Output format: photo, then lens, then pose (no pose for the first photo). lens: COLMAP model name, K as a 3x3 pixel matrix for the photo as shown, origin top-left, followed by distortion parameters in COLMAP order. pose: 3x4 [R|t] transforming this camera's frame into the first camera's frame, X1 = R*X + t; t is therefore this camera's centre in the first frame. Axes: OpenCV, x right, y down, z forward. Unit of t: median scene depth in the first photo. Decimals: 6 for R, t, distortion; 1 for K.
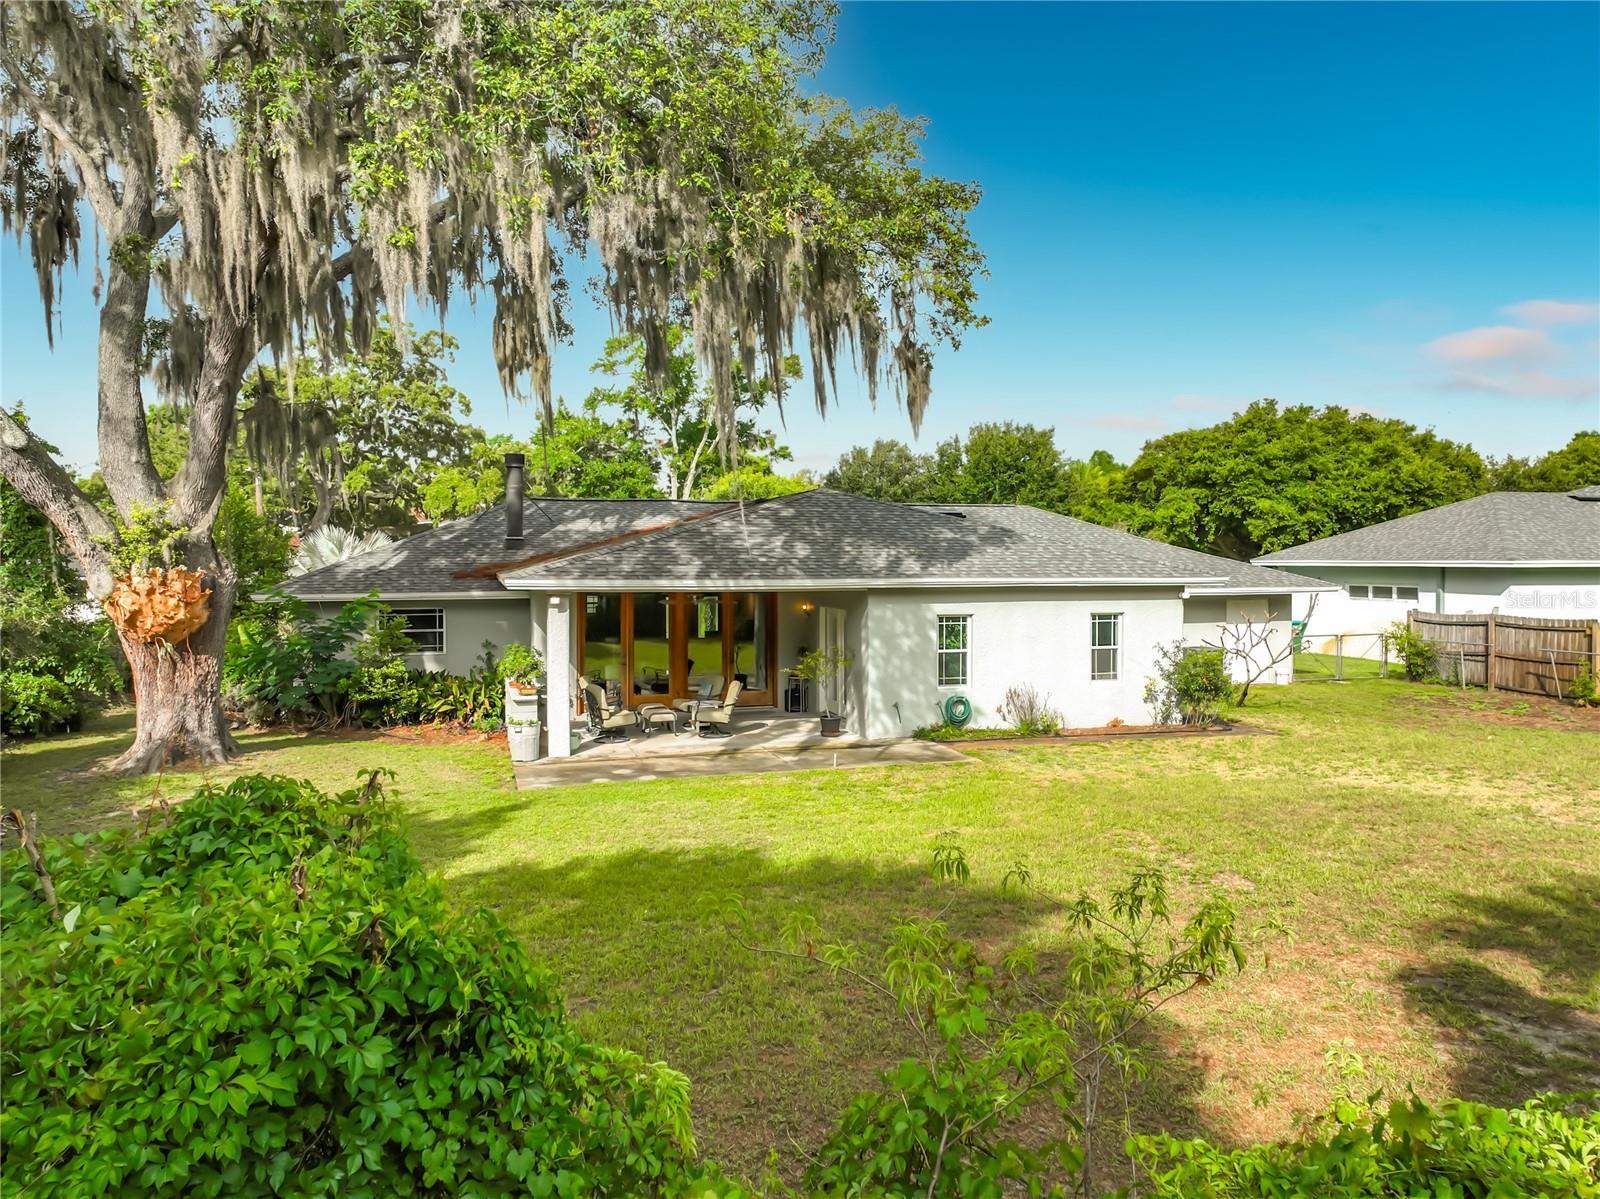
lens RADIAL K [[1122.8, 0, 800.0], [0, 1122.8, 599.5], [0, 0, 1]] dist [-0.010727, -0.001365]
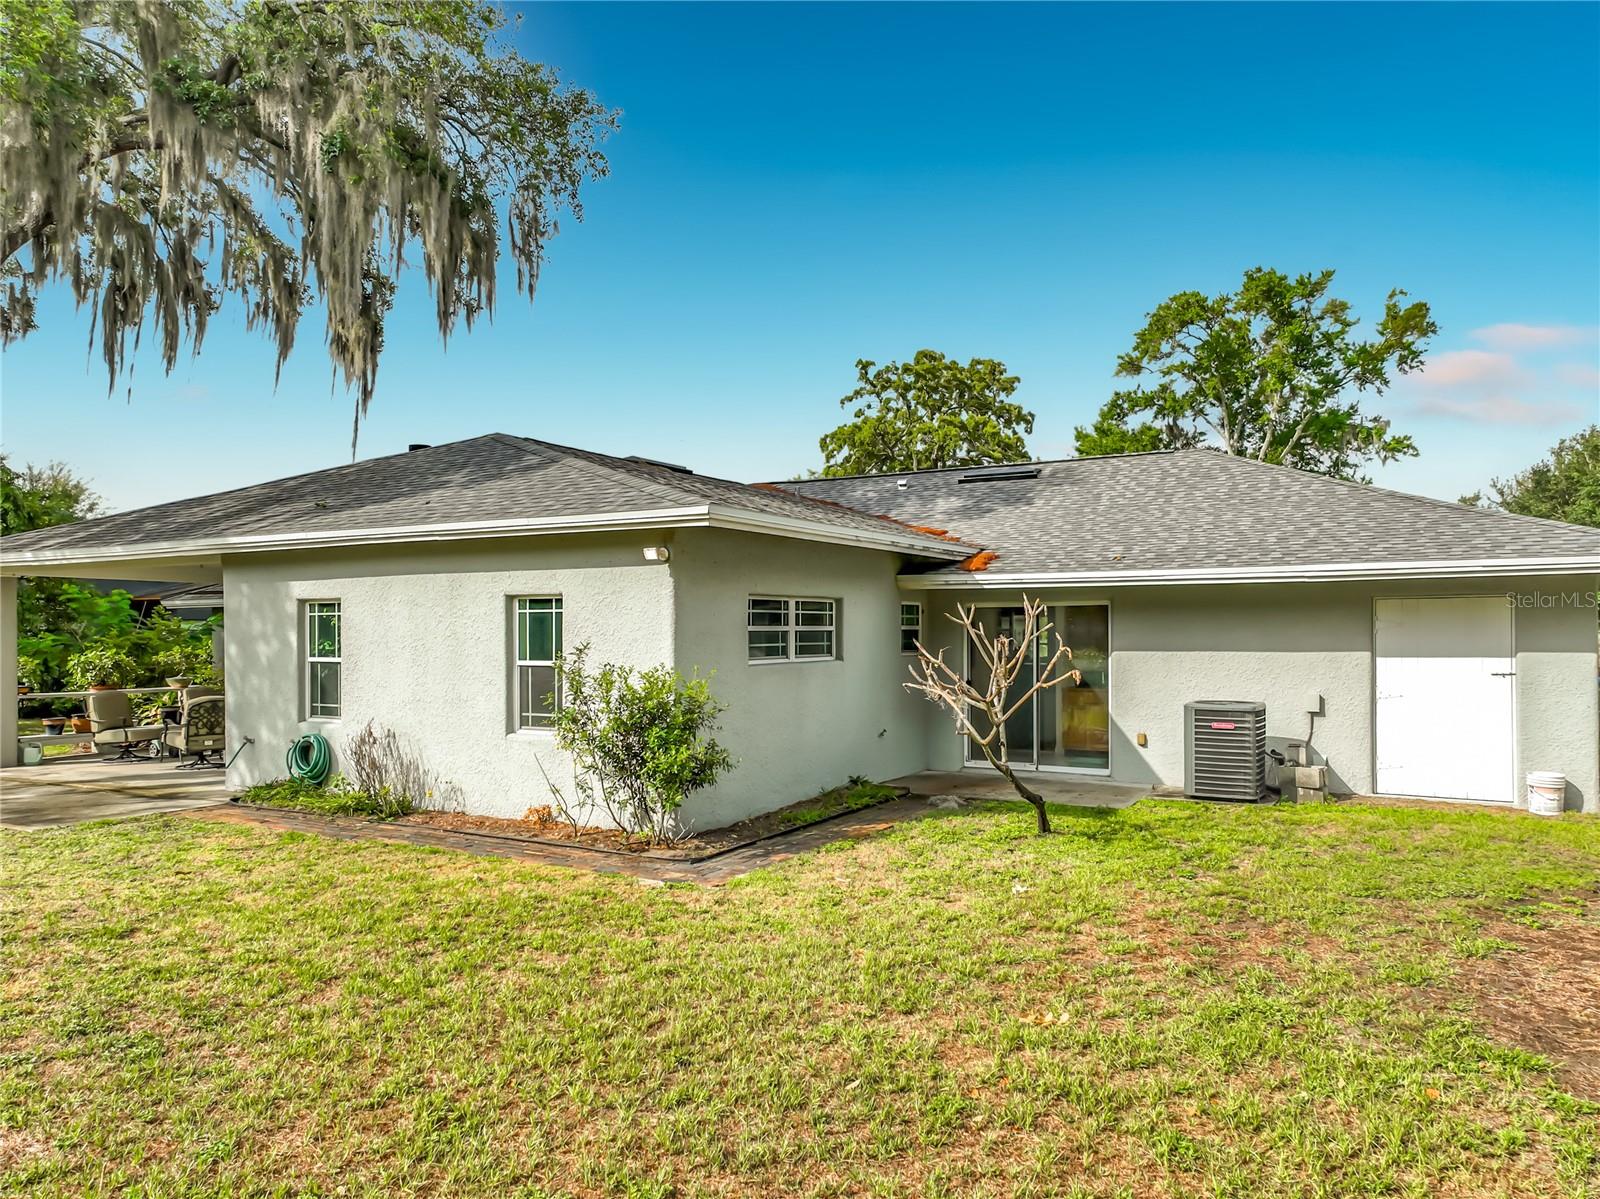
lens RADIAL K [[1147.9, 0, 797.8], [0, 1147.9, 626.3], [0, 0, 1]] dist [0.001146, 0.026695]
pose [[0.691888, -0.007956, -0.721961, 0.718912], [-0.023016, 0.999188, -0.033069, 0.040083], [0.721638, 0.039497, 0.691143, 0.715748]]
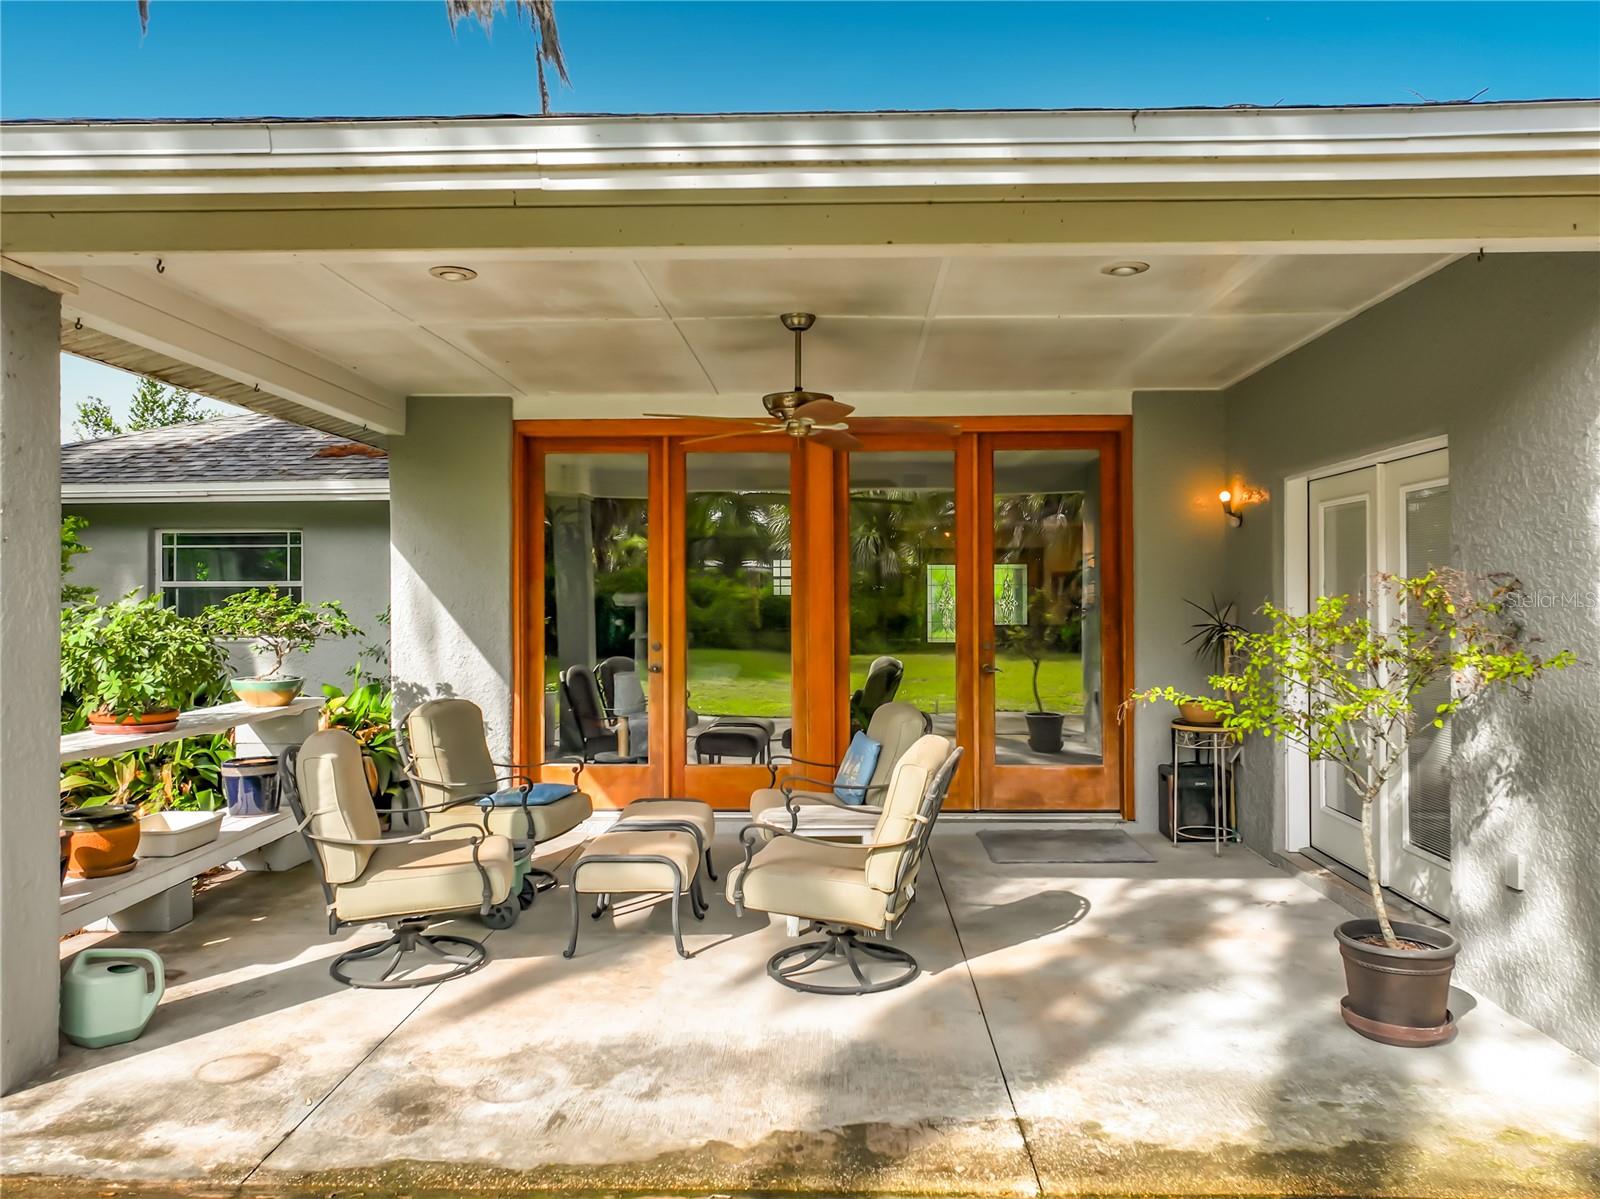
lens RADIAL K [[1122.8, 0, 800.0], [0, 1122.8, 599.5], [0, 0, 1]] dist [-0.010727, -0.001365]
pose [[0.948000, -0.001083, -0.318268, -0.009482], [-0.009895, 0.999411, -0.032873, 0.050270], [0.318116, 0.034312, 0.947431, 0.740111]]
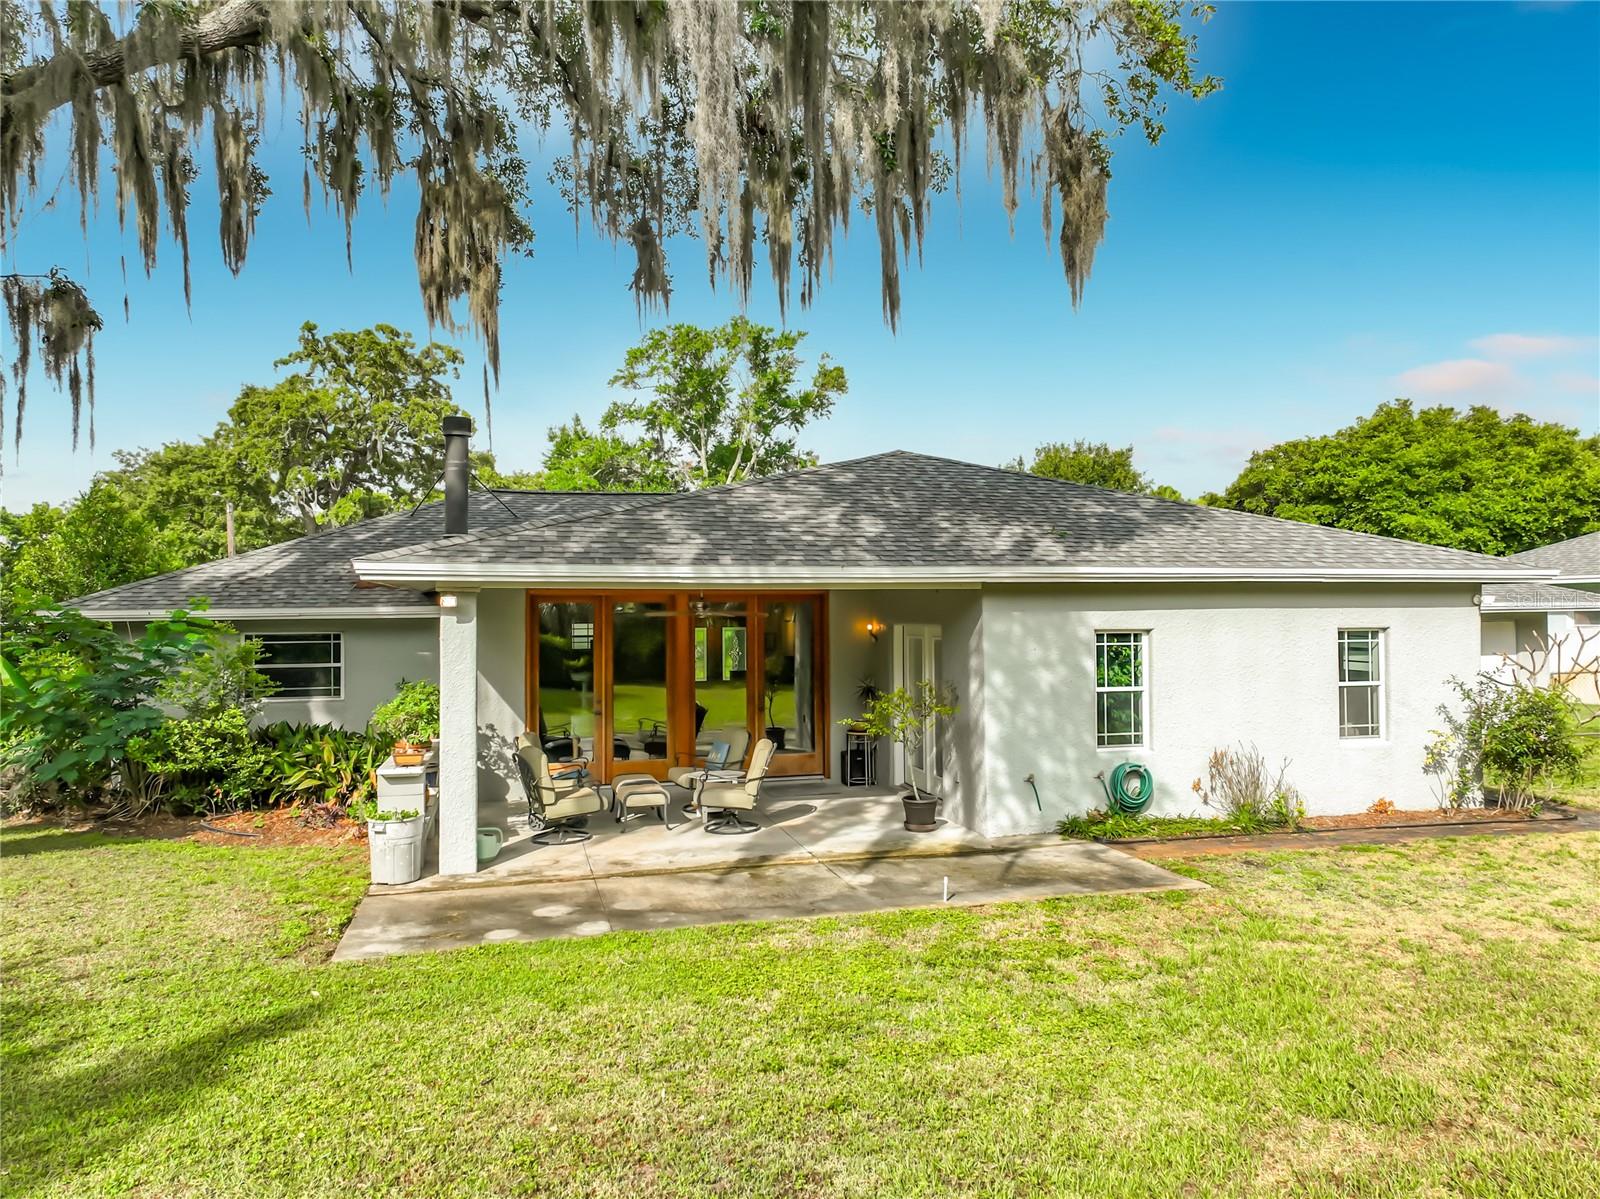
lens RADIAL K [[1116.2, 0, 800.0], [0, 1116.2, 599.5], [0, 0, 1]] dist [0.008620, 0.003736]
pose [[0.999327, -0.006961, -0.036017, -0.014434], [0.005265, 0.998883, -0.046951, 0.023336], [0.036303, 0.046729, 0.998248, 0.365012]]
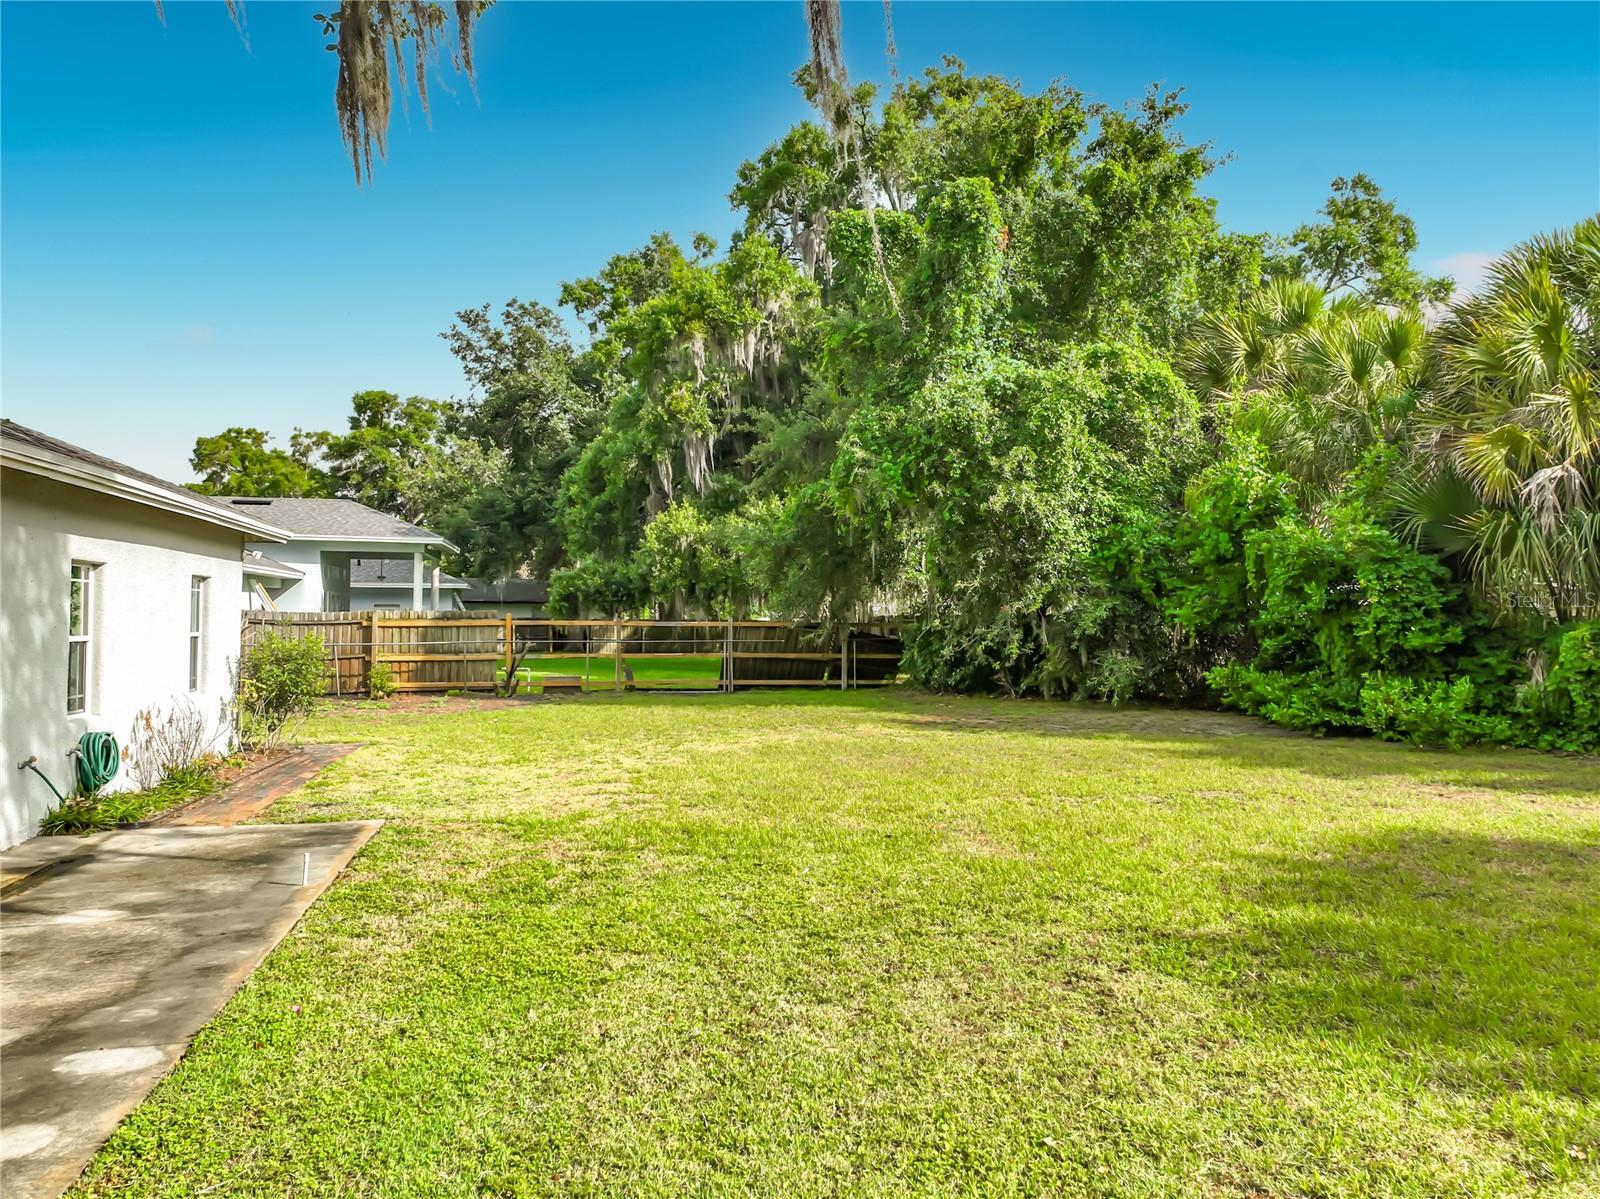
lens RADIAL K [[1122.8, 0, 800.0], [0, 1122.8, 599.5], [0, 0, 1]] dist [-0.010727, -0.001365]
pose [[0.077611, 0.018453, 0.996813, -0.295614], [0.029411, 0.999351, -0.020790, 0.046036], [-0.996550, 0.030930, 0.077018, 0.623980]]
